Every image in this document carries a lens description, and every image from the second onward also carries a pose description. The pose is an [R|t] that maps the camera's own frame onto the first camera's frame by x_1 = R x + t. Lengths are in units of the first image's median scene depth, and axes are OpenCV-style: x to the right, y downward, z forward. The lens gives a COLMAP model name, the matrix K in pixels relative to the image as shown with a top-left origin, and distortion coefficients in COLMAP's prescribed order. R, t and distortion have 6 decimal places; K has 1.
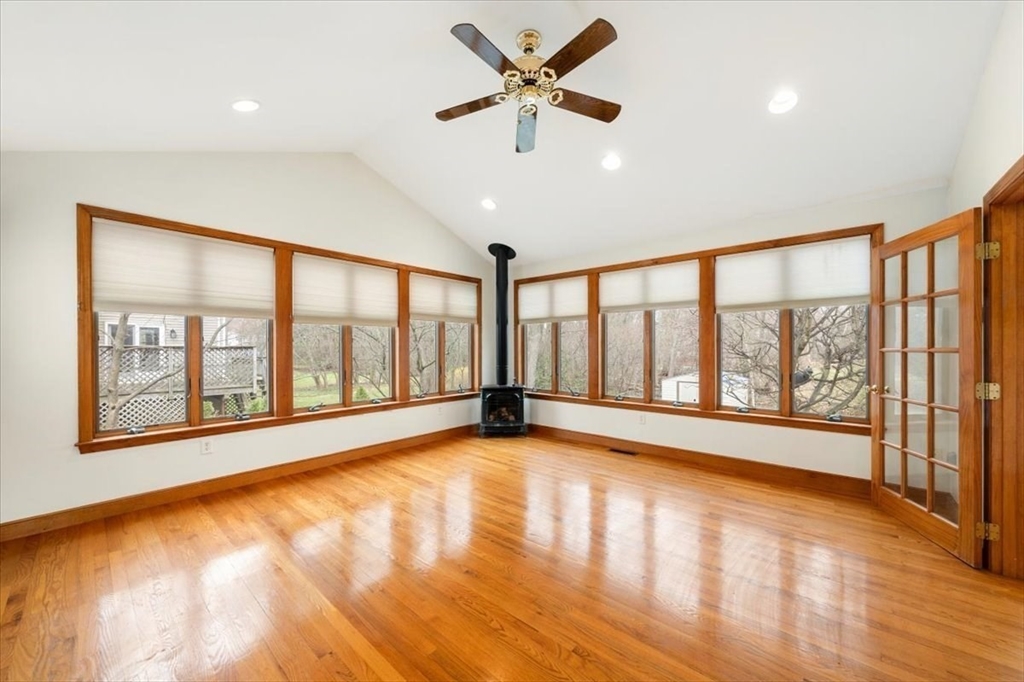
lens RADIAL K [[357.1, 0, 533.2], [0, 357.1, 345.2], [0, 0, 1]] dist [0.001840, 0.000114]
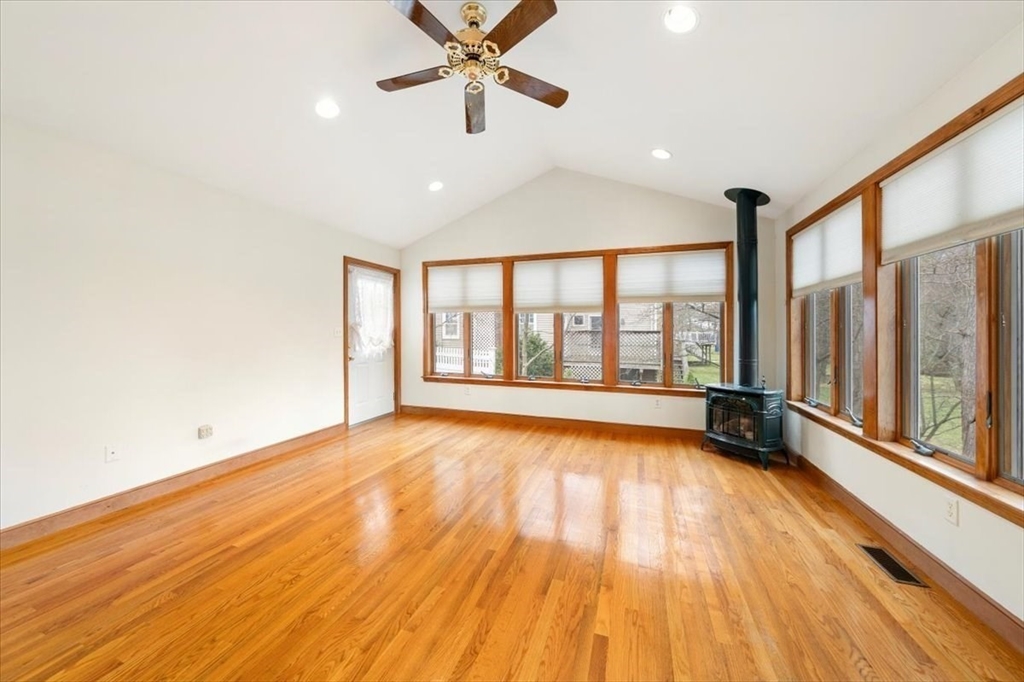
lens RADIAL K [[356.9, 0, 513.8], [0, 356.9, 336.7], [0, 0, 1]] dist [-0.002298, -0.000310]
pose [[0.390160, 0.018778, -0.920555, 0.519706], [-0.001150, 0.999801, 0.019907, -0.000852], [0.920746, -0.006709, 0.390104, 0.410454]]
